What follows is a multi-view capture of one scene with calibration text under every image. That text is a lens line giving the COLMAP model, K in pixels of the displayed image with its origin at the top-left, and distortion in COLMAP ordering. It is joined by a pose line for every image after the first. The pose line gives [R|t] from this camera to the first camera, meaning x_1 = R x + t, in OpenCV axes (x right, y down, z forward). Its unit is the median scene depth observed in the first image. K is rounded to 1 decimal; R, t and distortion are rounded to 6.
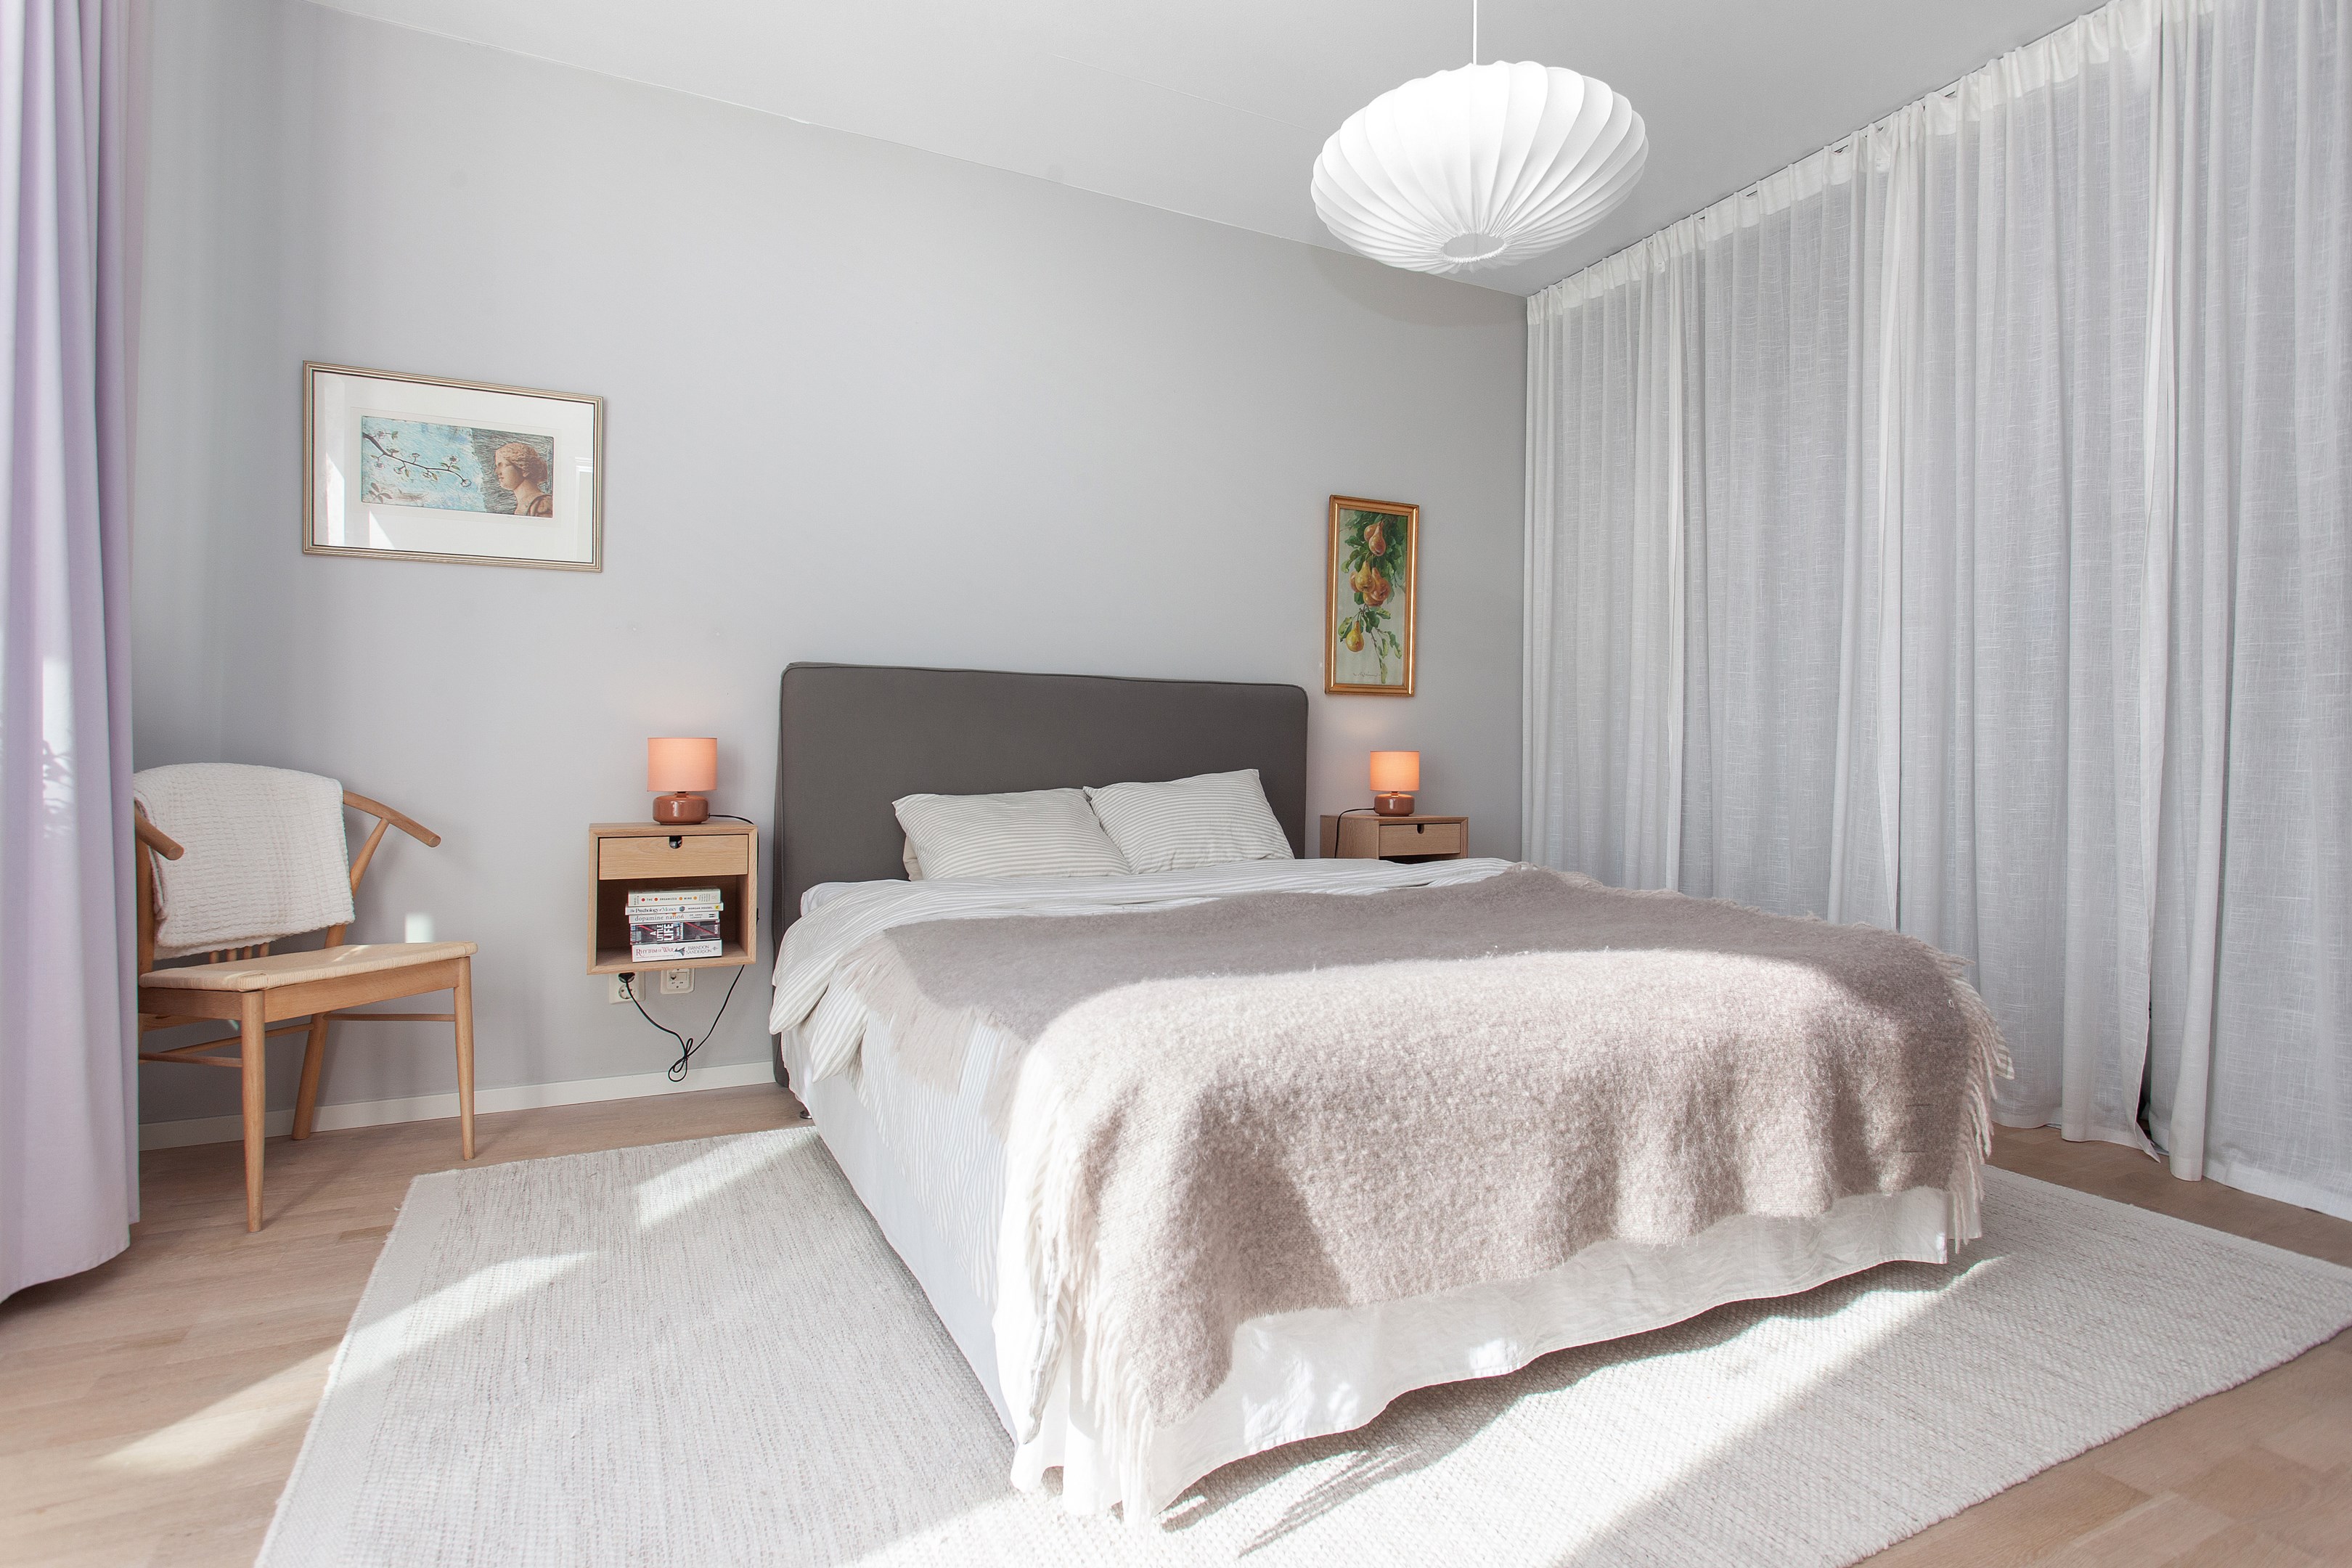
lens RADIAL K [[1223.9, 0, 1415.2], [0, 1223.9, 750.4], [0, 0, 1]] dist [-0.002924, 0.003040]
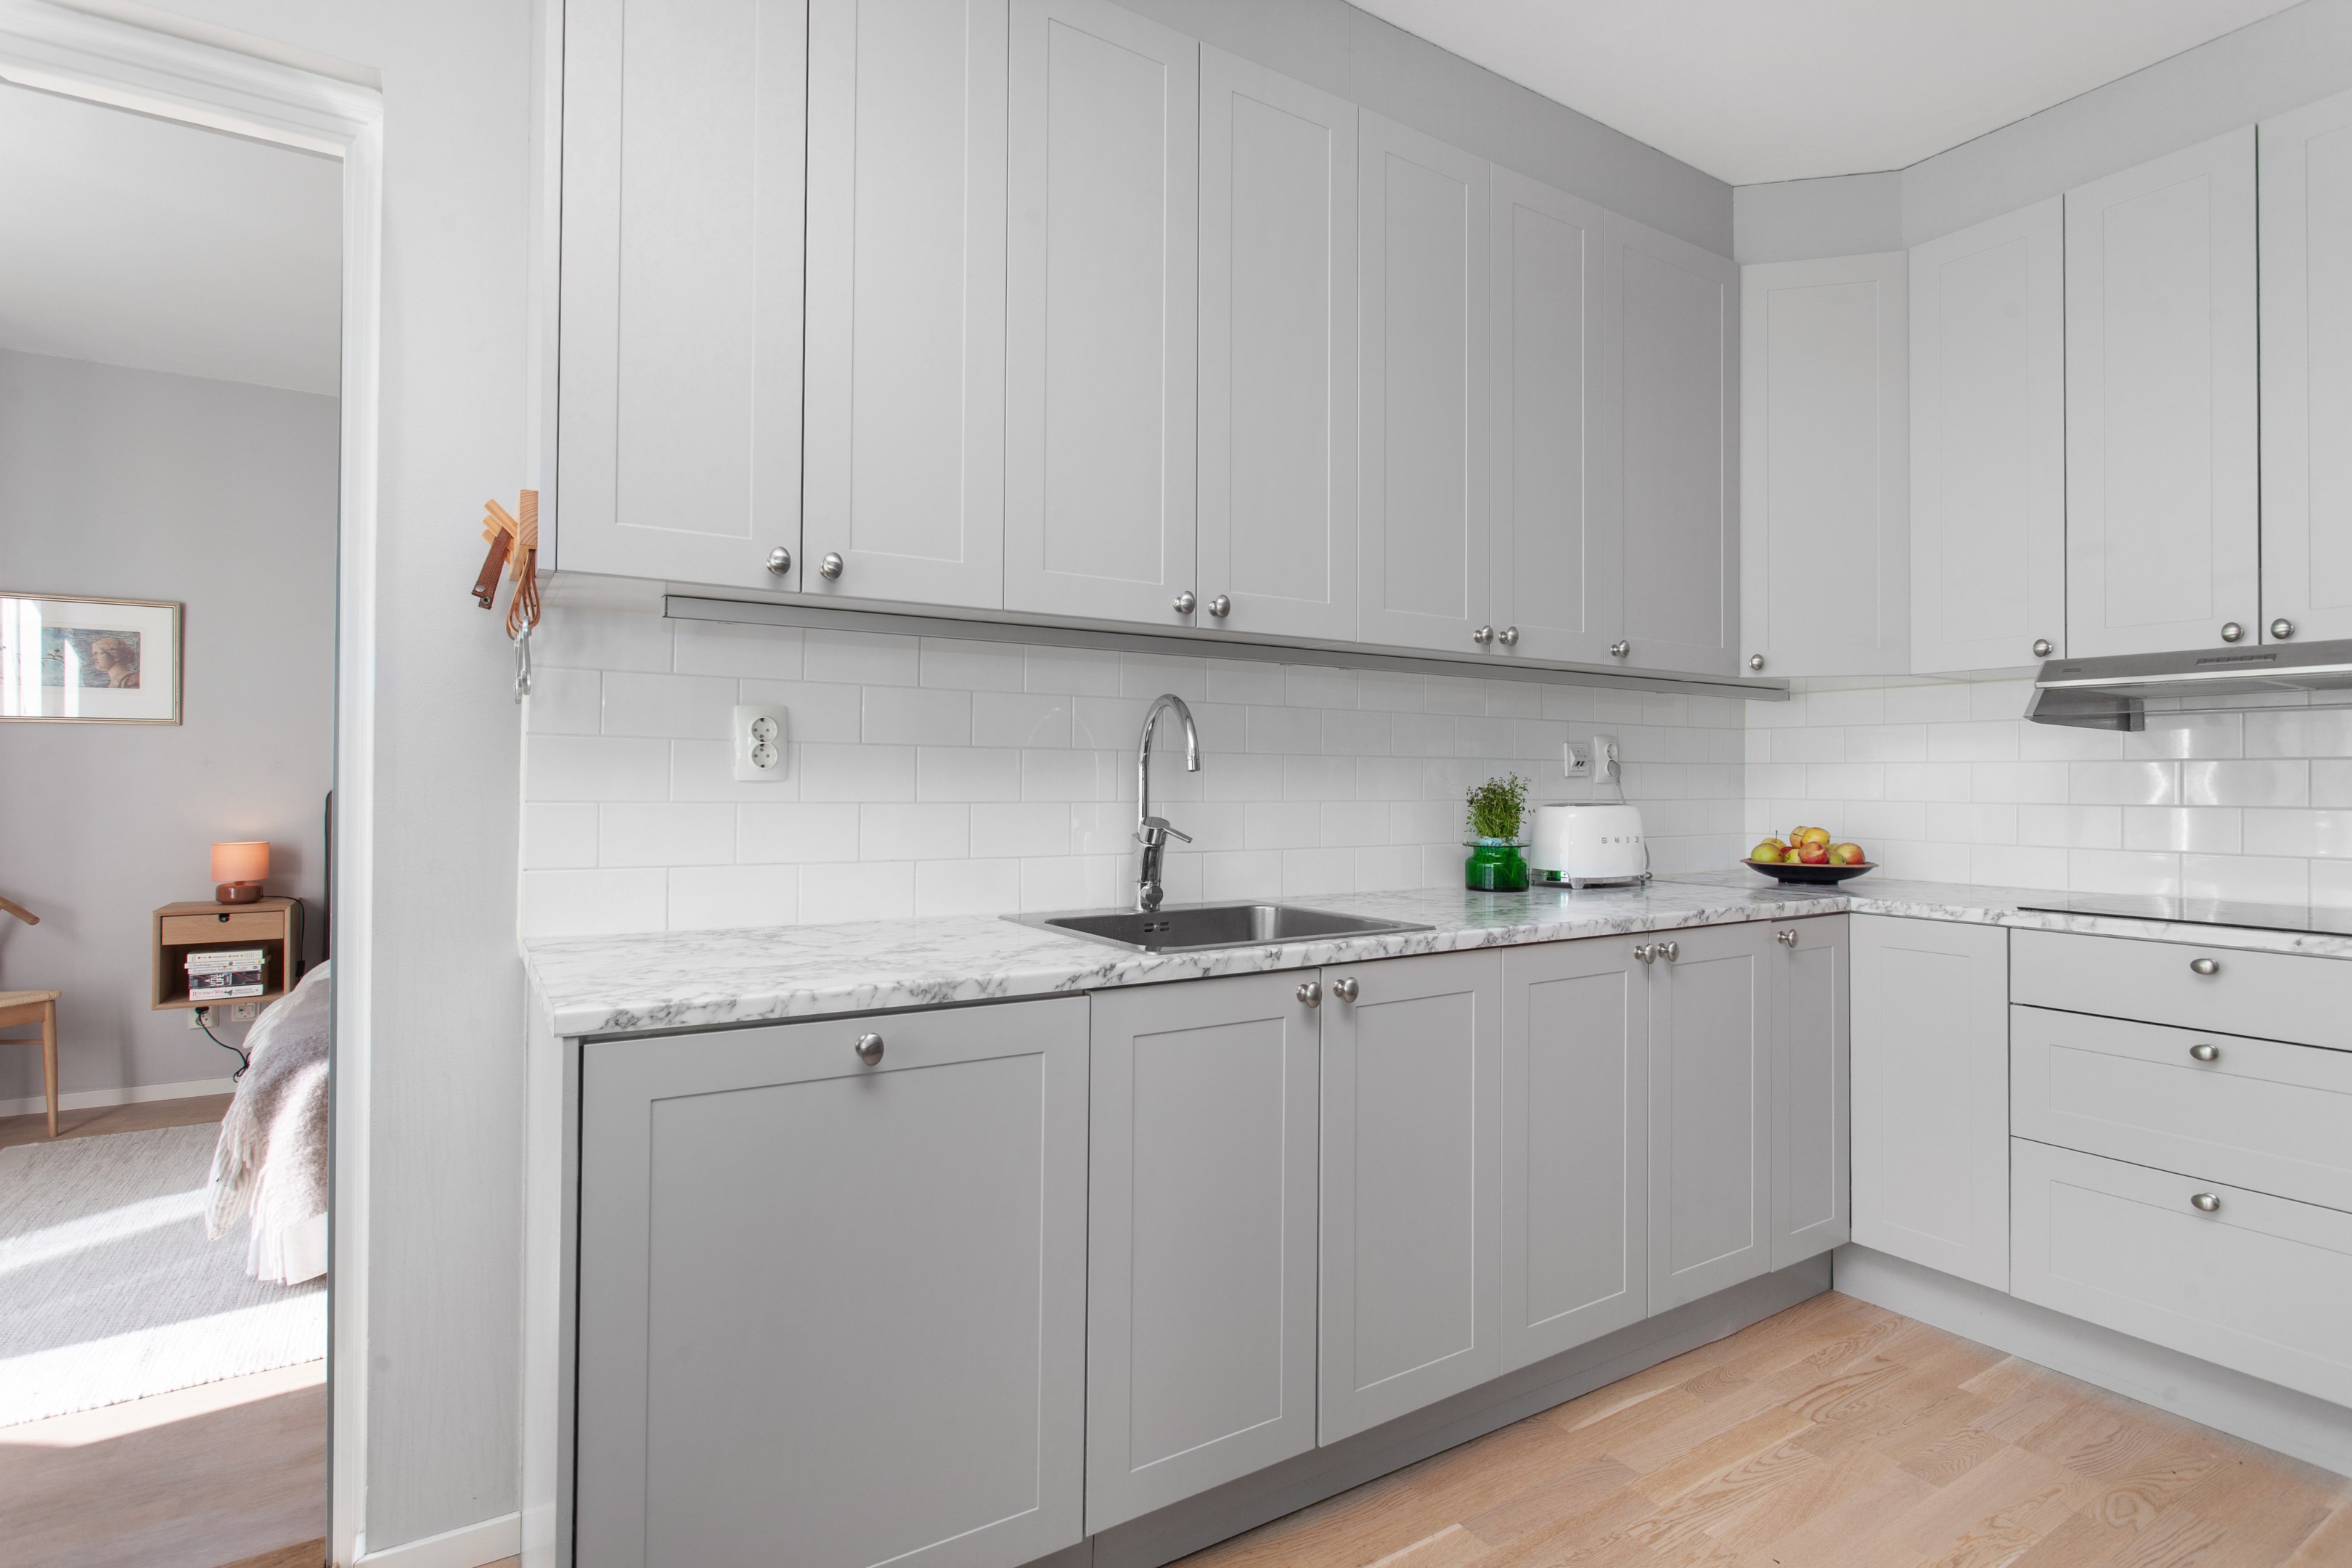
lens RADIAL K [[1223.9, 0, 1415.2], [0, 1223.9, 750.4], [0, 0, 1]] dist [-0.002924, 0.003040]
pose [[0.997159, 0.001260, 0.075316, 0.736920], [-0.000885, 0.999987, -0.005017, -0.124311], [-0.075321, 0.004936, 0.997147, -0.586943]]
